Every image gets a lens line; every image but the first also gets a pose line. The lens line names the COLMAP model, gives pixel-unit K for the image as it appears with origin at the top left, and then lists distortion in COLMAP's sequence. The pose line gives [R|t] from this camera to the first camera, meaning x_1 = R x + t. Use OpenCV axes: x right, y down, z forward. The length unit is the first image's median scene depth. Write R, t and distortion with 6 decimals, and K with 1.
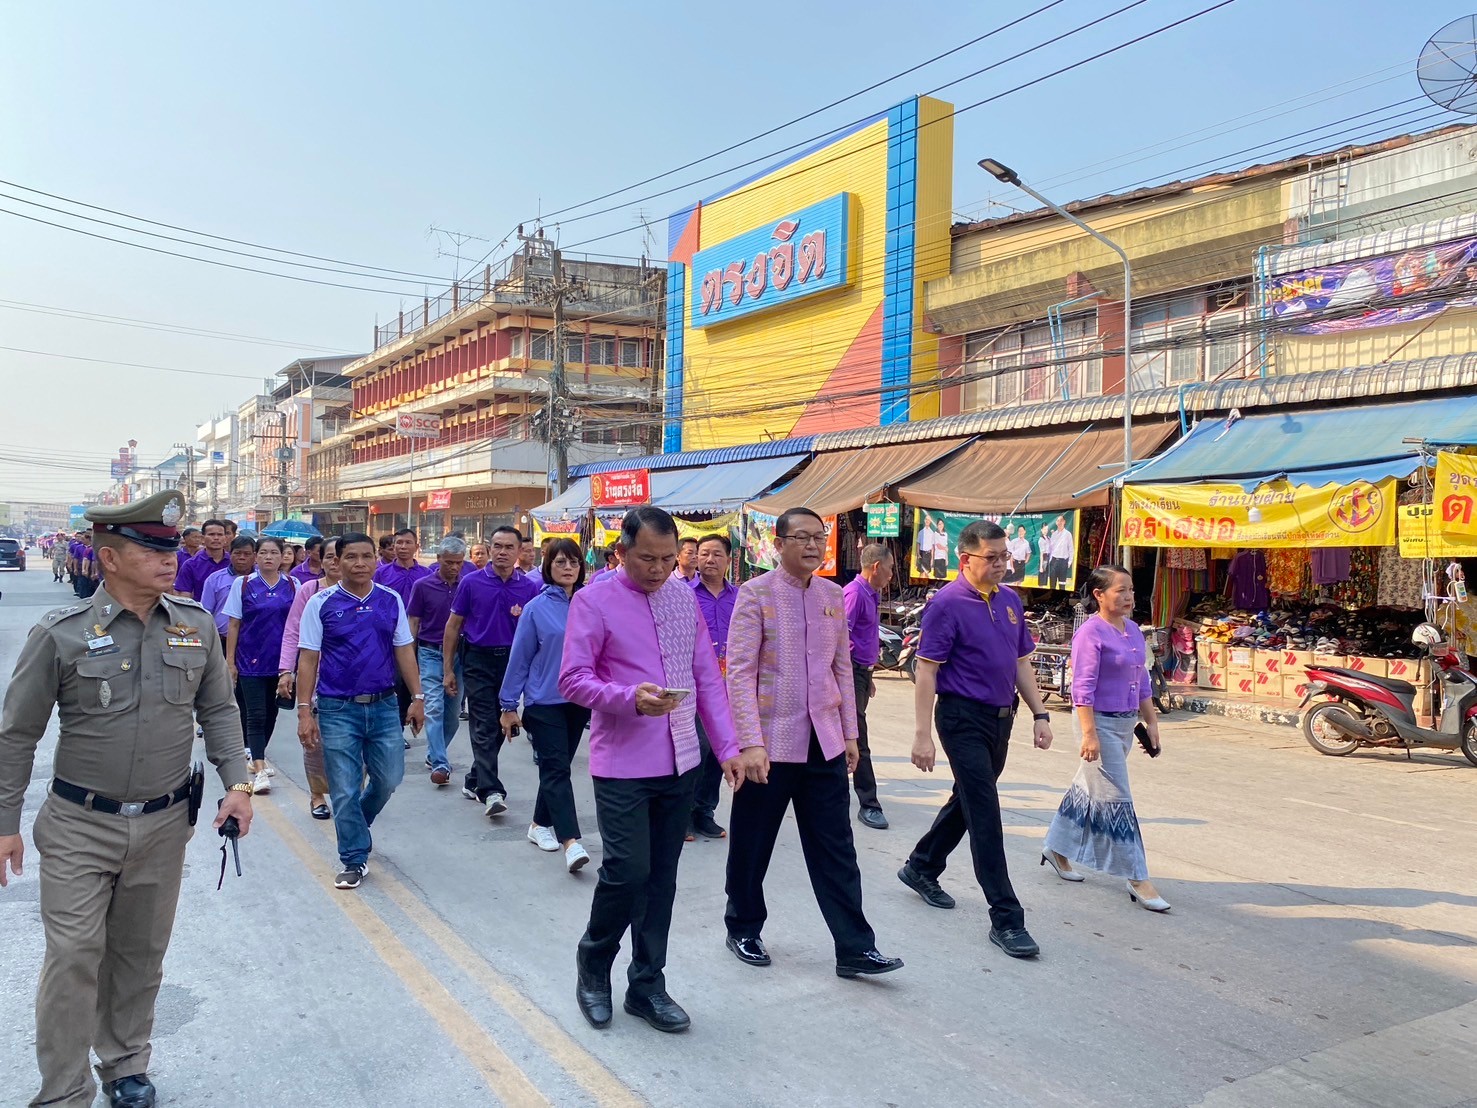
lens RADIAL K [[1129.2, 0, 753.8], [0, 1129.2, 569.2], [0, 0, 1]] dist [0.011004, -0.008369]
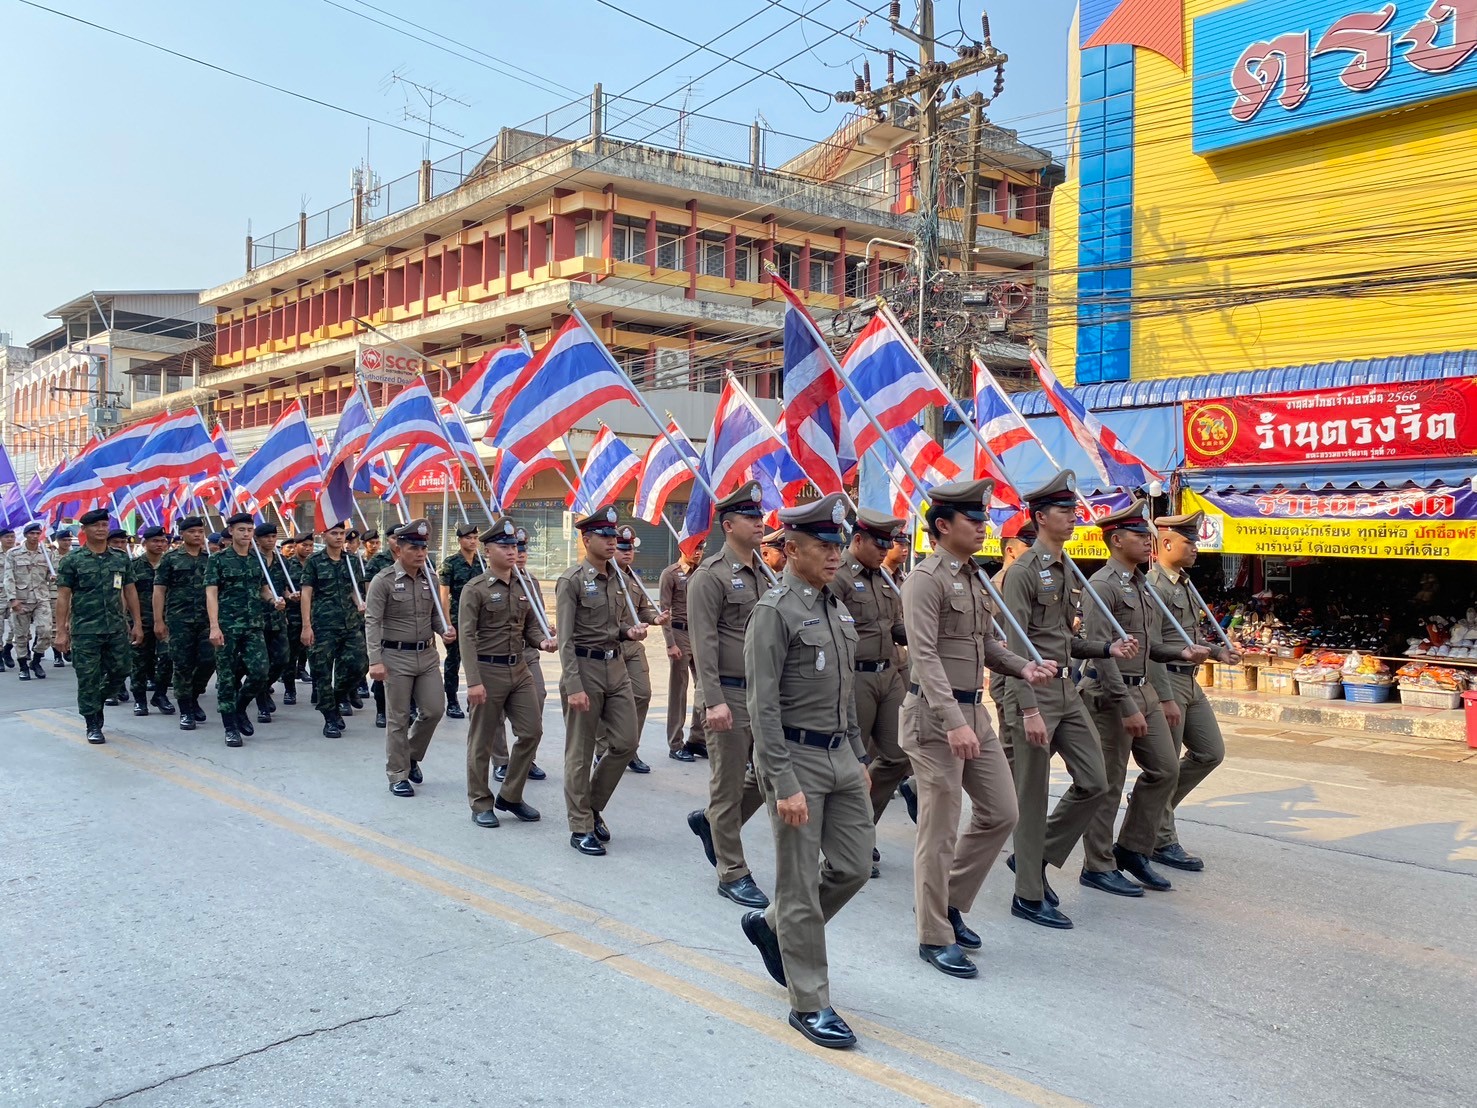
lens RADIAL K [[1129.2, 0, 747.0], [0, 1129.2, 556.0], [0, 0, 1]] dist [0.011004, -0.008369]
pose [[0.975452, -0.006309, 0.220122, -0.190130], [0.008738, 0.999911, -0.010063, -0.006450], [-0.220039, 0.011740, 0.975420, 0.249963]]
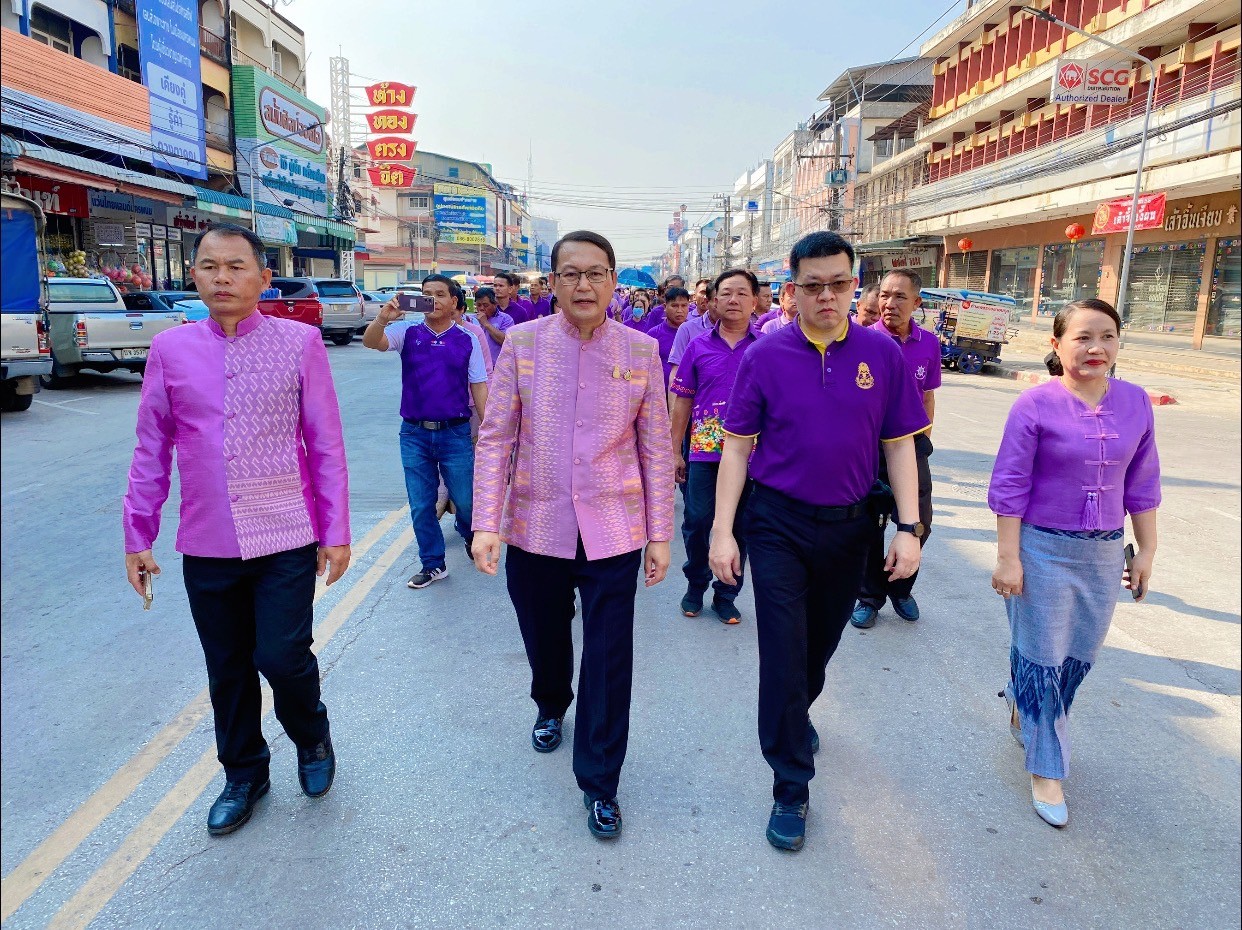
lens RADIAL K [[949.5, 0, 645.6], [0, 949.5, 477.2], [0, 0, 1]] dist [0.011004, -0.008369]
pose [[0.855180, 0.093525, -0.509823, -0.179914], [-0.007361, 0.985679, 0.168471, -0.008711], [0.518278, -0.140320, 0.843622, 0.361749]]
